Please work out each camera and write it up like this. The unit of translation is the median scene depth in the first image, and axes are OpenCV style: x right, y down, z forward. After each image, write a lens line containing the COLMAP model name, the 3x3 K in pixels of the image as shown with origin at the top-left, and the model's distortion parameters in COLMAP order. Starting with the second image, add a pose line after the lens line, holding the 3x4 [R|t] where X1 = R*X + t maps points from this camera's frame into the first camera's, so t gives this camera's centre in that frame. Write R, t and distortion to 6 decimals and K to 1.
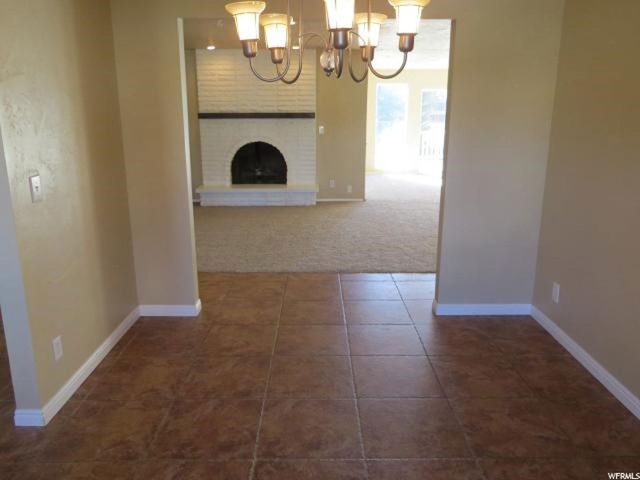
lens RADIAL K [[485.3, 0, 315.3], [0, 485.3, 238.4], [0, 0, 1]] dist [-0.011917, -0.000291]
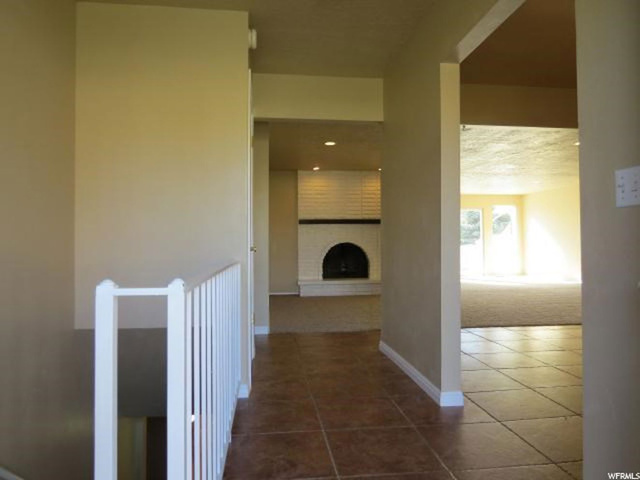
lens RADIAL K [[461.2, 0, 320.1], [0, 461.2, 237.1], [0, 0, 1]] dist [-0.000639, 0.000354]
pose [[0.991618, -0.004056, 0.129143, -0.333475], [0.036157, 0.968285, -0.247219, 0.069720], [-0.124045, 0.249816, 0.960315, -0.100818]]
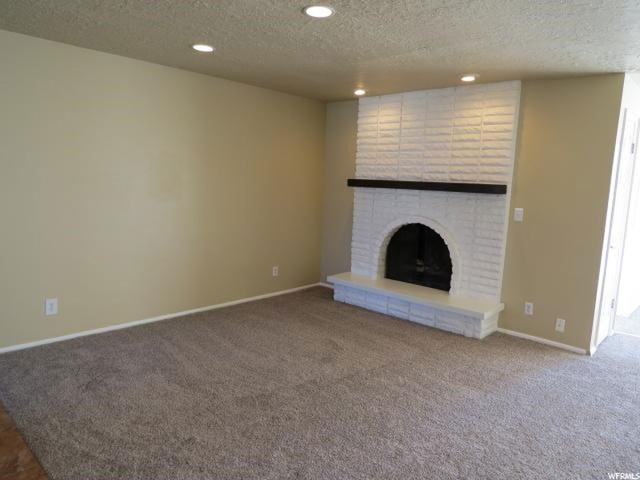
lens RADIAL K [[461.2, 0, 320.2], [0, 461.2, 240.2], [0, 0, 1]] dist [-0.000639, 0.000354]
pose [[0.721822, 0.122388, -0.681171, 0.226069], [-0.212045, 0.976014, -0.049337, -0.117238], [0.658794, 0.180051, 0.730460, 0.449654]]
